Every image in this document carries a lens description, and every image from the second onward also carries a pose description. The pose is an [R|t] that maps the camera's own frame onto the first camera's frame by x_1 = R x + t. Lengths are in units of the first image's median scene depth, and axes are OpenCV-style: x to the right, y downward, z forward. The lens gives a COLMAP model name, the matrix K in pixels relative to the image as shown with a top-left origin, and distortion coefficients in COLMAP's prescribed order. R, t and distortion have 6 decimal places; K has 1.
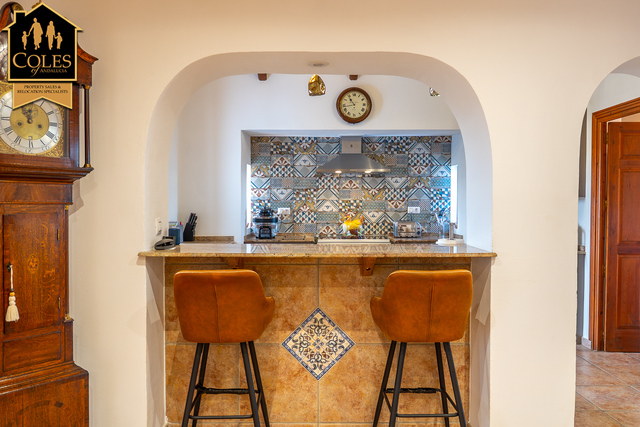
lens RADIAL K [[517.9, 0, 320.0], [0, 517.9, 213.5], [0, 0, 1]] dist [0.000772, -0.000122]
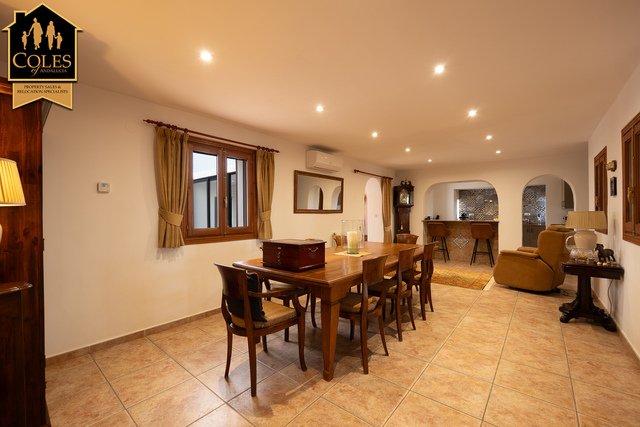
lens RADIAL K [[267.9, 0, 320.0], [0, 267.9, 213.5], [0, 0, 1]] dist [-0.002157, -0.000230]
pose [[0.767870, 0.000575, -0.640606, 0.240318], [-0.015089, 0.999738, -0.017189, 0.027004], [0.640428, 0.022865, 0.767678, -0.701229]]
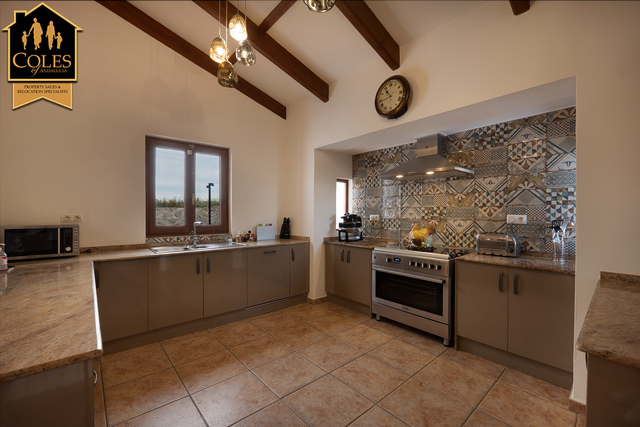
lens RADIAL K [[267.9, 0, 320.0], [0, 267.9, 213.5], [0, 0, 1]] dist [-0.002157, -0.000230]
pose [[0.657279, 0.004289, -0.753635, 0.284922], [-0.021100, 0.999697, -0.012713, -0.003995], [0.753352, 0.024257, 0.657170, 0.537125]]
